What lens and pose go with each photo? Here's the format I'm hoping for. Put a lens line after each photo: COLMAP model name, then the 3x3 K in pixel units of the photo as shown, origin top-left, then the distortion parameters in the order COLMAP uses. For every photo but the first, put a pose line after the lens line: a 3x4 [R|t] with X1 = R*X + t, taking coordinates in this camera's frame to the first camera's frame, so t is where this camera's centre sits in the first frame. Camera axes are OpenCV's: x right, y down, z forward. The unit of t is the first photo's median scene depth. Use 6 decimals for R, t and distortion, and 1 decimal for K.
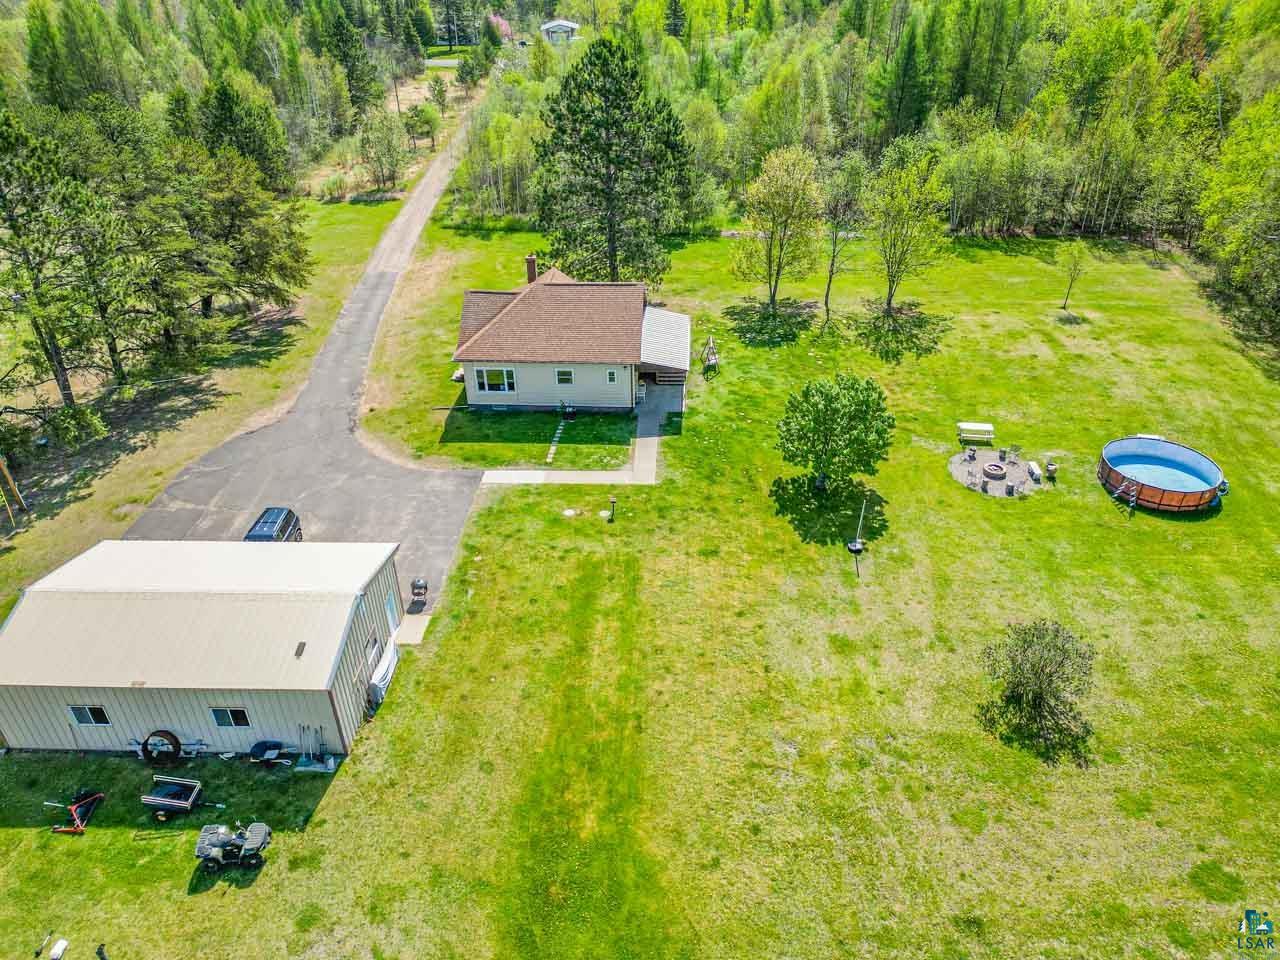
lens RADIAL K [[894.7, 0, 641.0], [0, 894.7, 480.9], [0, 0, 1]] dist [0.075595, -0.071291]
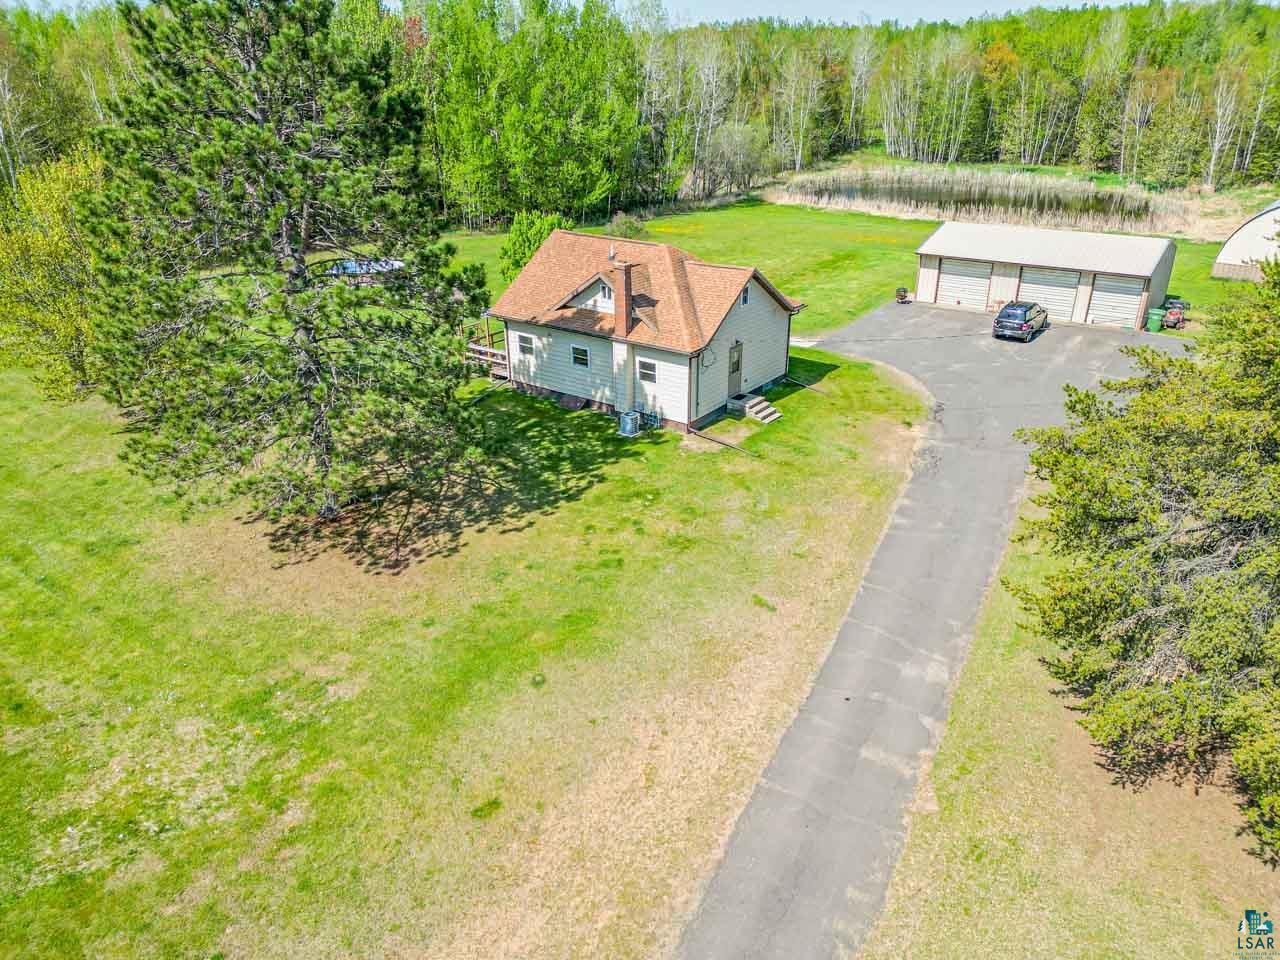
lens RADIAL K [[894.7, 0, 637.6], [0, 894.7, 477.8], [0, 0, 1]] dist [0.075595, -0.071291]
pose [[-0.826721, -0.217413, 0.518907, -0.509991], [0.309665, 0.594200, 0.742317, -0.655335], [-0.469724, 0.774376, -0.423913, 1.464693]]
